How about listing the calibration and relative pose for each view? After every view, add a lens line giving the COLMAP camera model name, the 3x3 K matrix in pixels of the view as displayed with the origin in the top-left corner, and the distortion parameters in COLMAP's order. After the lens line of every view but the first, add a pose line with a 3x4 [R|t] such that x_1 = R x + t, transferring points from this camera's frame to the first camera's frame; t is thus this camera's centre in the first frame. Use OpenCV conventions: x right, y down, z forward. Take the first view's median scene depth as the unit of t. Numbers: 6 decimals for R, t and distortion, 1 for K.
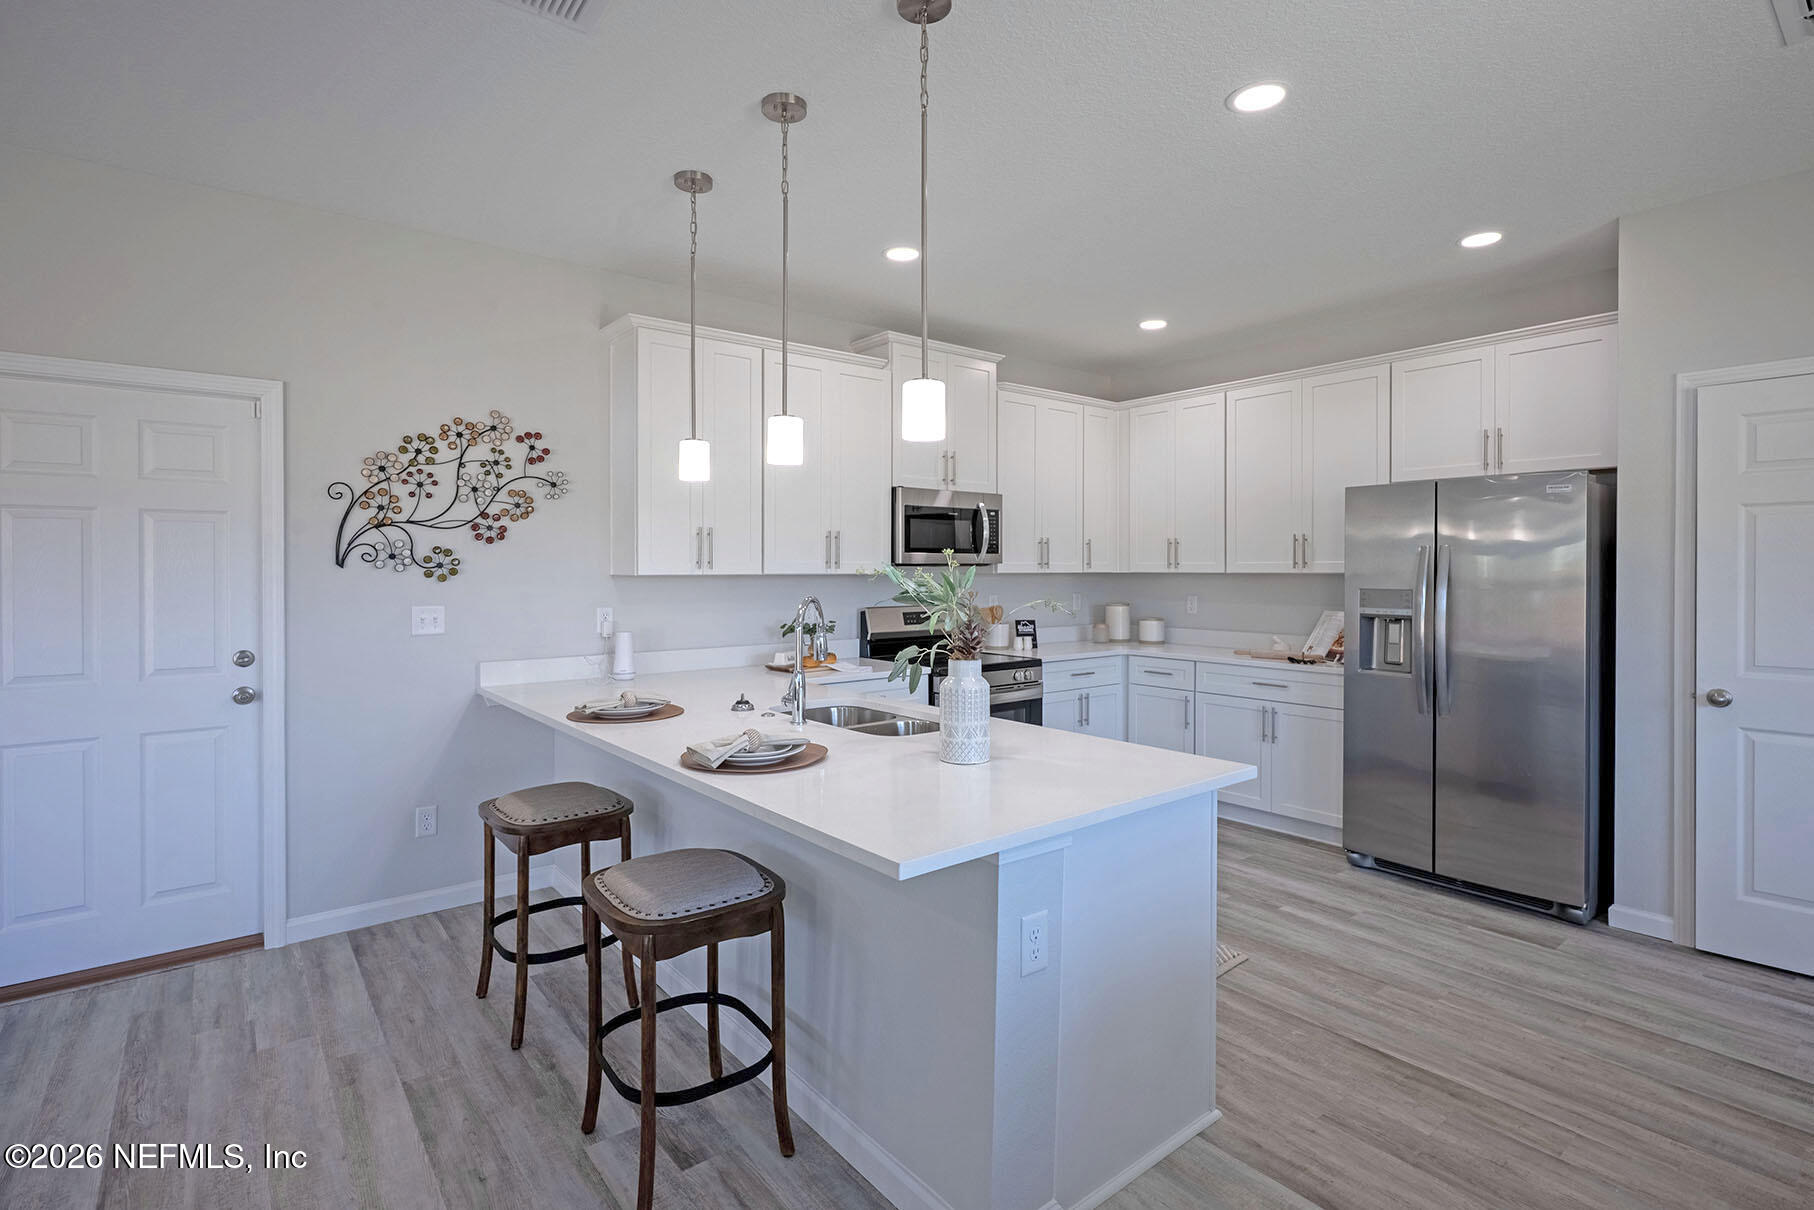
lens RADIAL K [[875.0, 0, 886.8], [0, 875.0, 577.2], [0, 0, 1]] dist [-0.000526, -0.000255]
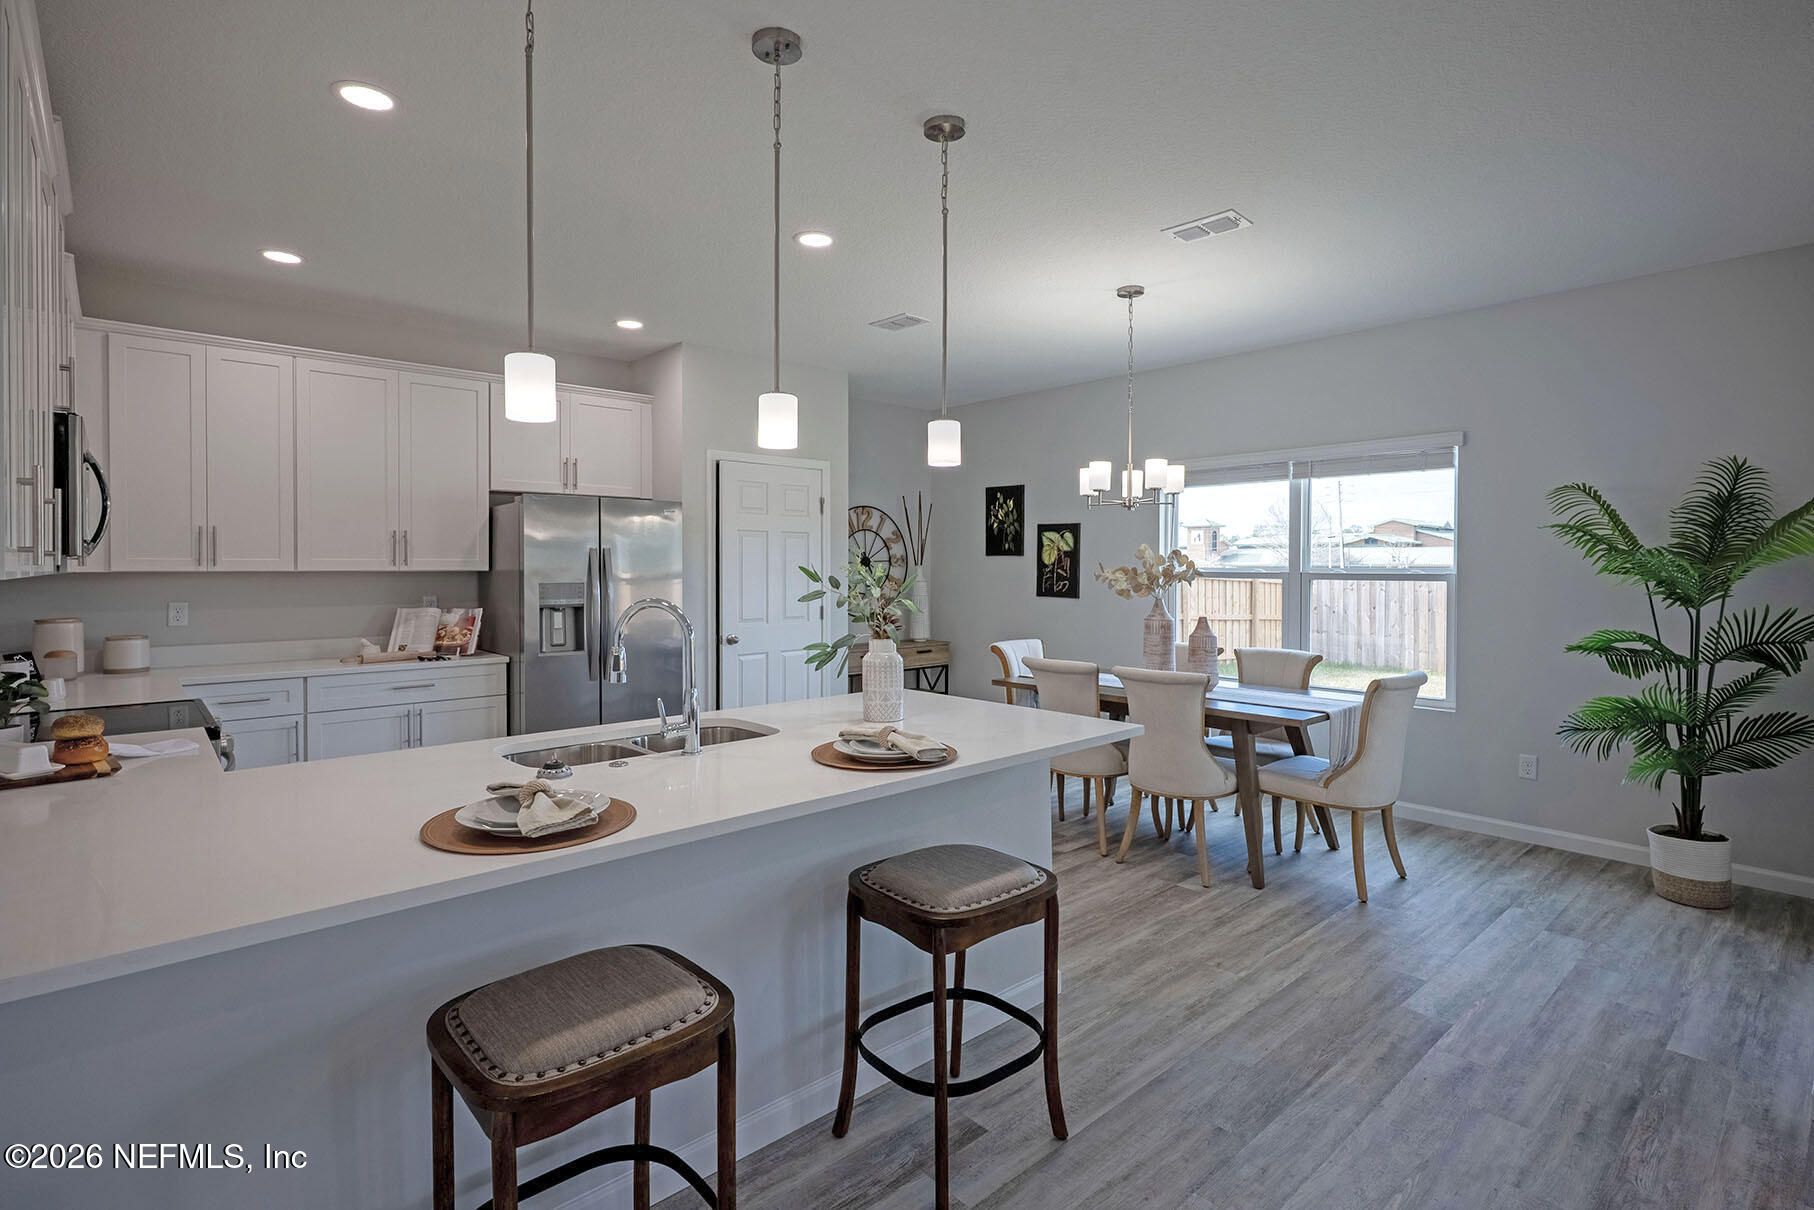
lens RADIAL K [[875.0, 0, 886.8], [0, 875.0, 577.2], [0, 0, 1]] dist [-0.000526, -0.000255]
pose [[-0.059919, -0.011975, 0.998131, -0.630772], [0.010533, 0.999865, 0.012628, -0.004559], [-0.998148, 0.011270, -0.059785, 0.615476]]
